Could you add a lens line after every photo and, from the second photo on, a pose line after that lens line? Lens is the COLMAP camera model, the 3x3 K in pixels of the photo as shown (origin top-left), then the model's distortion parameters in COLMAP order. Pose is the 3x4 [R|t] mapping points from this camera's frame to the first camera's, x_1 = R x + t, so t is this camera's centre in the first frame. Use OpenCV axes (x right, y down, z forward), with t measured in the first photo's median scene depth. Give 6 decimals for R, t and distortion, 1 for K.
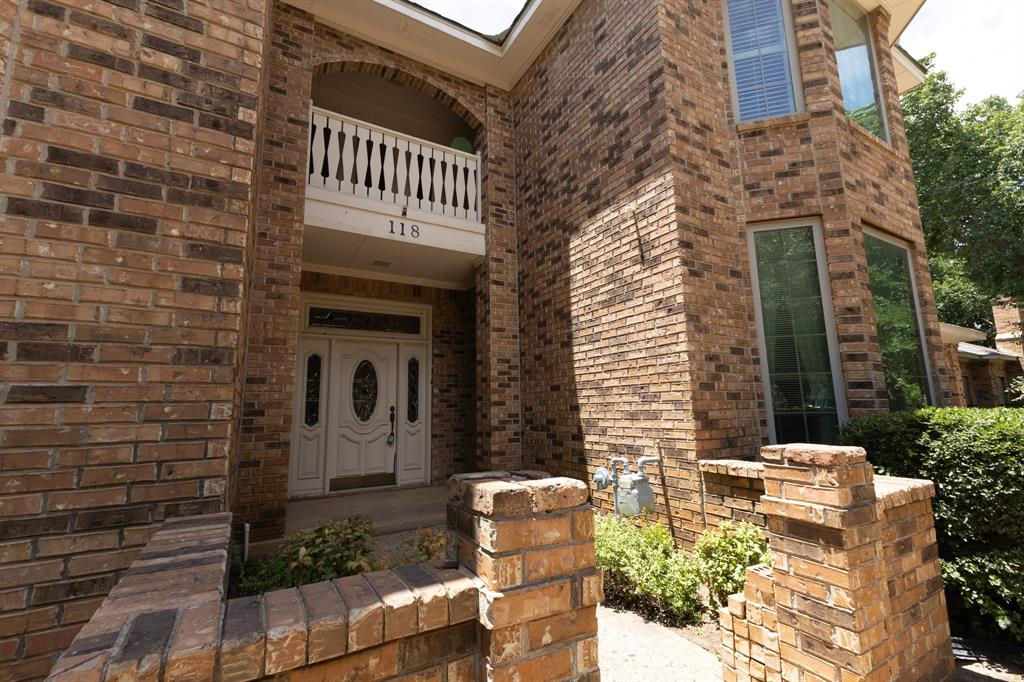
lens RADIAL K [[437.8, 0, 511.5], [0, 437.8, 338.0], [0, 0, 1]] dist [0.005366, -0.000815]
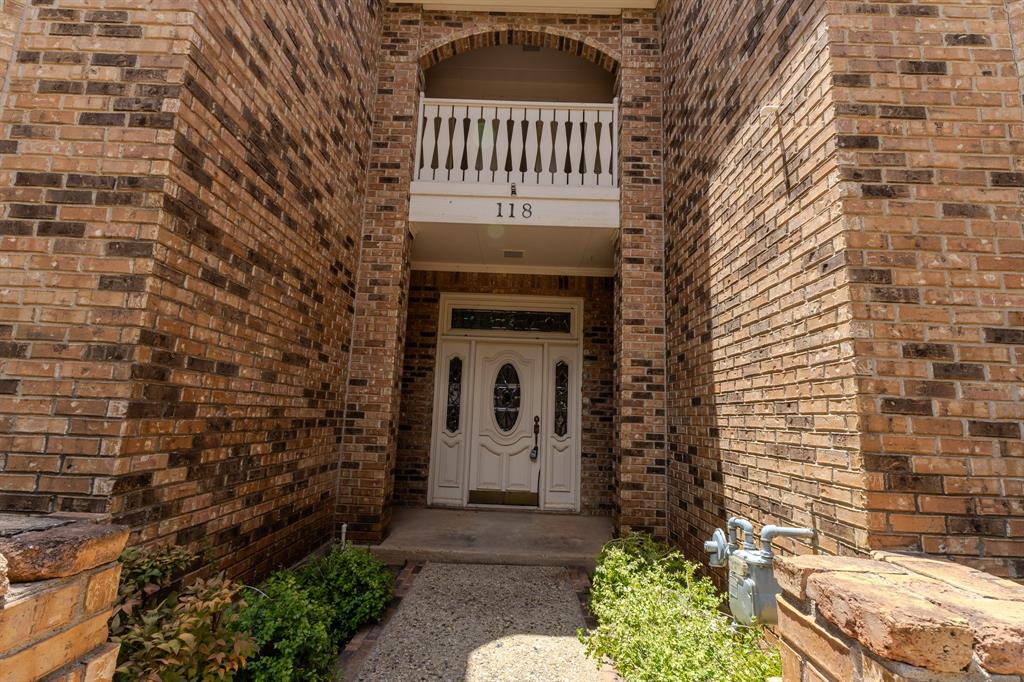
lens RADIAL K [[480.8, 0, 512.7], [0, 480.8, 337.2], [0, 0, 1]] dist [0.007036, 0.000238]
pose [[0.856940, -0.032270, -0.514404, 0.308452], [0.026754, 0.999478, -0.018131, 0.024311], [0.514721, 0.001775, 0.857356, 0.251491]]
